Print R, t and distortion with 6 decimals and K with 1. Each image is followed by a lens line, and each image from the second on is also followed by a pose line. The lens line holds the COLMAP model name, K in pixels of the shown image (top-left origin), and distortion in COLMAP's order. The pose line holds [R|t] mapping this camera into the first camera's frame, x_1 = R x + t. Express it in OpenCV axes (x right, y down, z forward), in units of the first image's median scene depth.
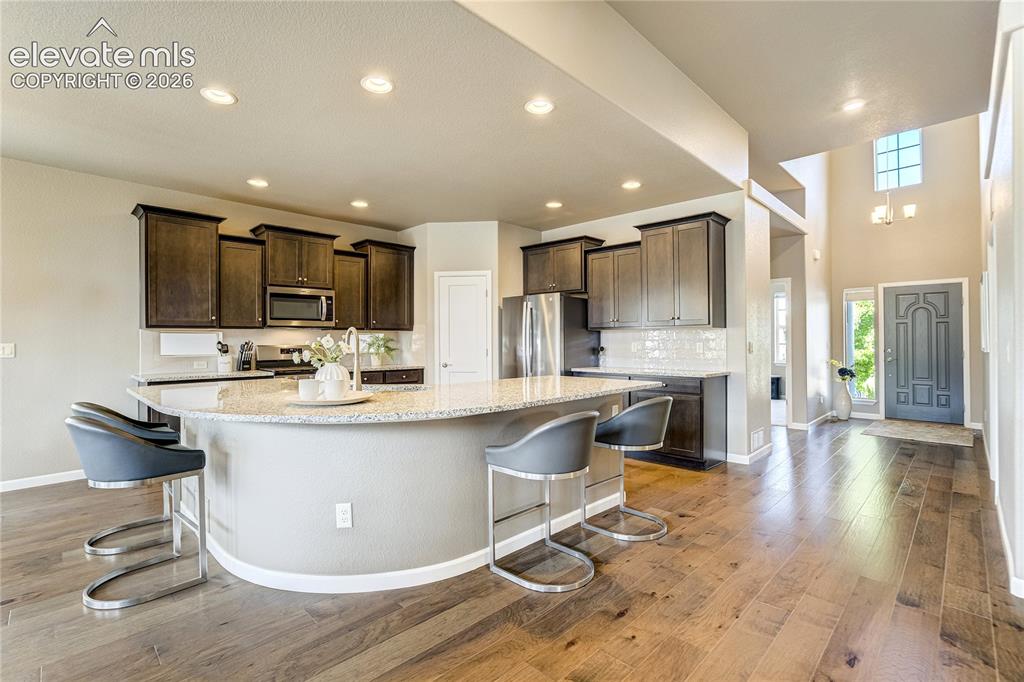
lens RADIAL K [[488.8, 0, 512.0], [0, 488.8, 341.0], [0, 0, 1]] dist [-0.058875, 0.021356]
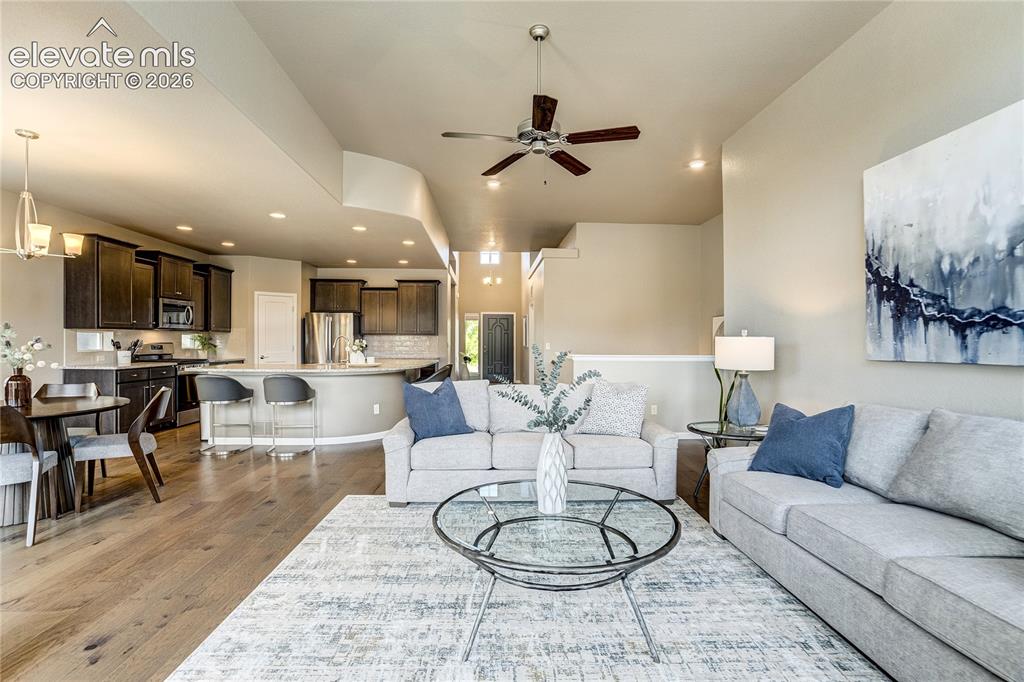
lens RADIAL K [[477.2, 0, 516.0], [0, 477.2, 337.9], [0, 0, 1]] dist [-0.039823, 0.019905]
pose [[0.684554, 0.013751, 0.728832, -0.716049], [-0.015022, 0.999876, -0.004756, -0.012308], [-0.728807, -0.007693, 0.684676, -0.553016]]
